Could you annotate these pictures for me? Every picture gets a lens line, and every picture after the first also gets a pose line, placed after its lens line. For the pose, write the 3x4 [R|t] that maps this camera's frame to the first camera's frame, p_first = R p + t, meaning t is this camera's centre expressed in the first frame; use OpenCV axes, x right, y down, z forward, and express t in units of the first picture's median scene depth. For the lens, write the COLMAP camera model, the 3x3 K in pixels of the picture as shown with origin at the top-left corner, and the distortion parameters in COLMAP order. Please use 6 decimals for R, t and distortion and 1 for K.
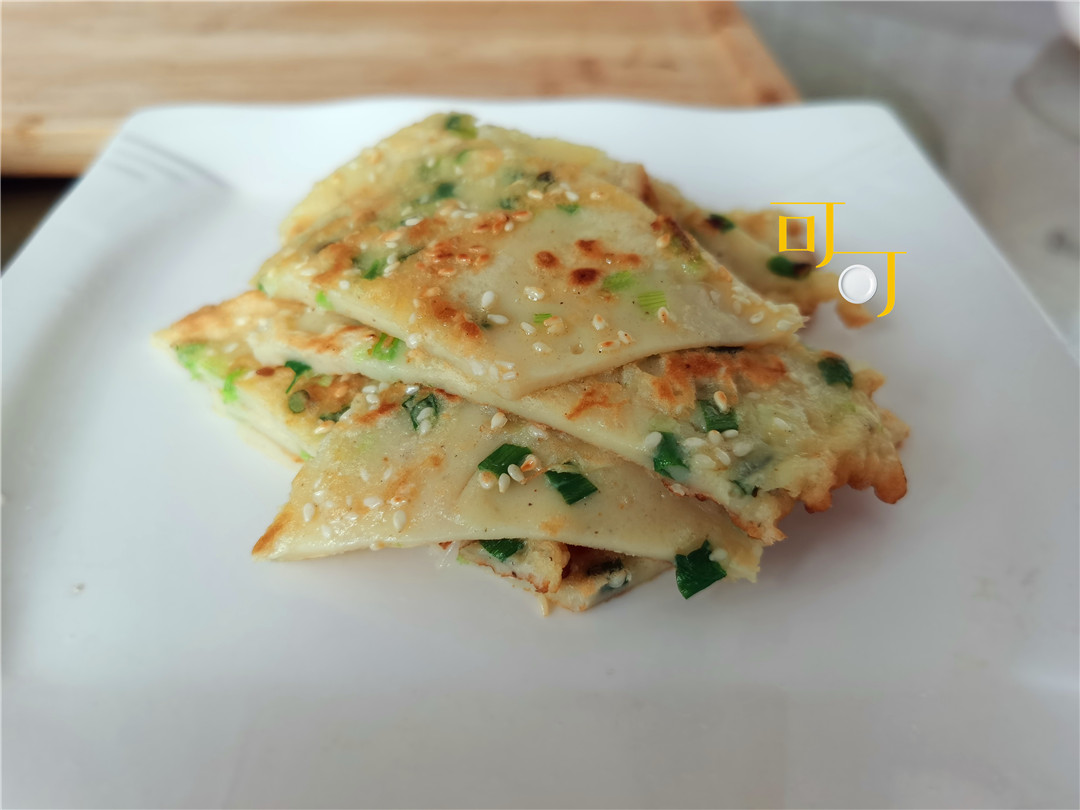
lens RADIAL K [[872.2, 0, 607.0], [0, 872.2, 407.4], [0, 0, 1]] dist [-0.003629, -0.003246]
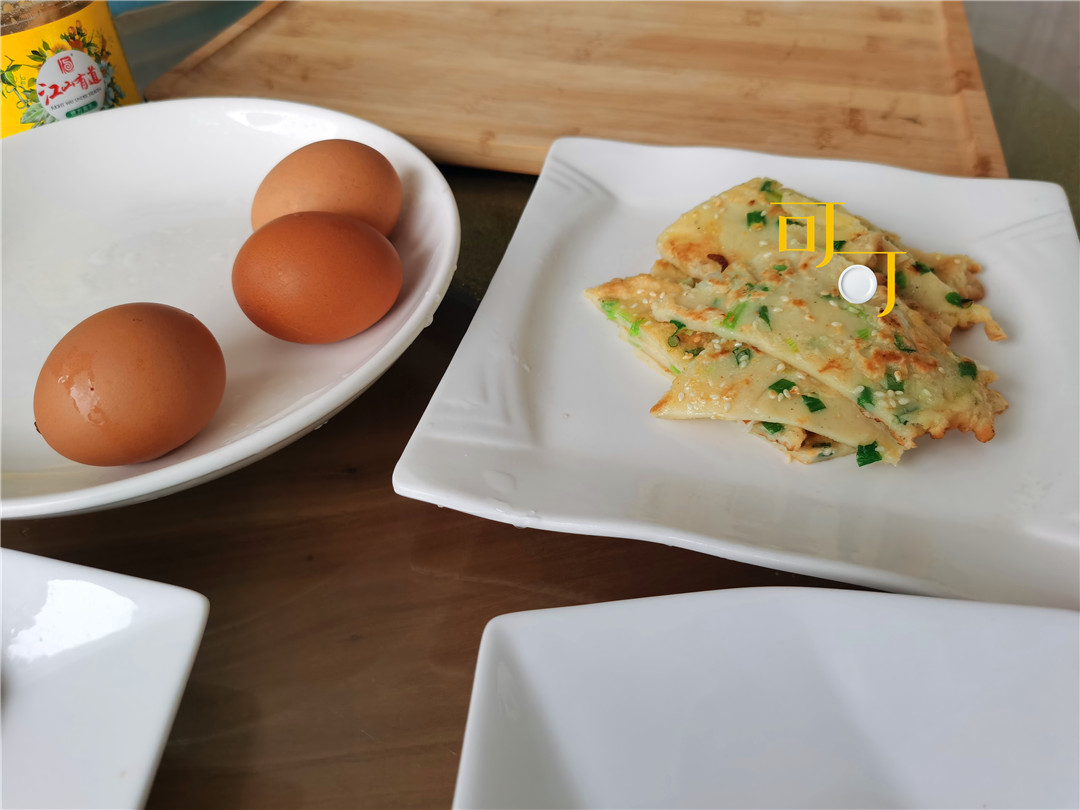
lens RADIAL K [[872.2, 0, 607.0], [0, 872.2, 407.4], [0, 0, 1]] dist [-0.003629, -0.003246]
pose [[0.963105, 0.165722, -0.212050, -0.067119], [-0.151938, 0.985160, 0.079846, 0.006869], [0.222135, -0.044681, 0.973992, -1.037071]]
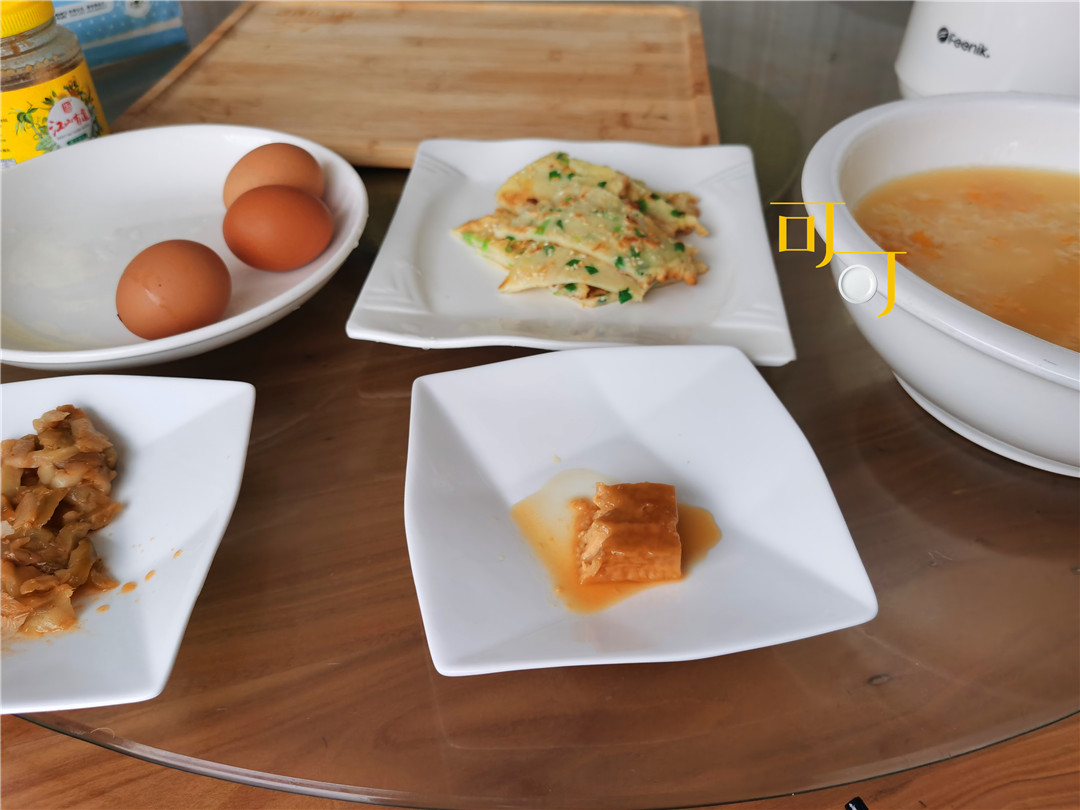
lens RADIAL K [[813.5, 0, 571.0], [0, 813.5, 405.1], [0, 0, 1]] dist [0.000663, -0.003102]
pose [[0.992027, 0.068257, -0.105943, 0.245668], [-0.064125, 0.997060, 0.041932, 0.465977], [0.108493, -0.034804, 0.993488, -2.144886]]
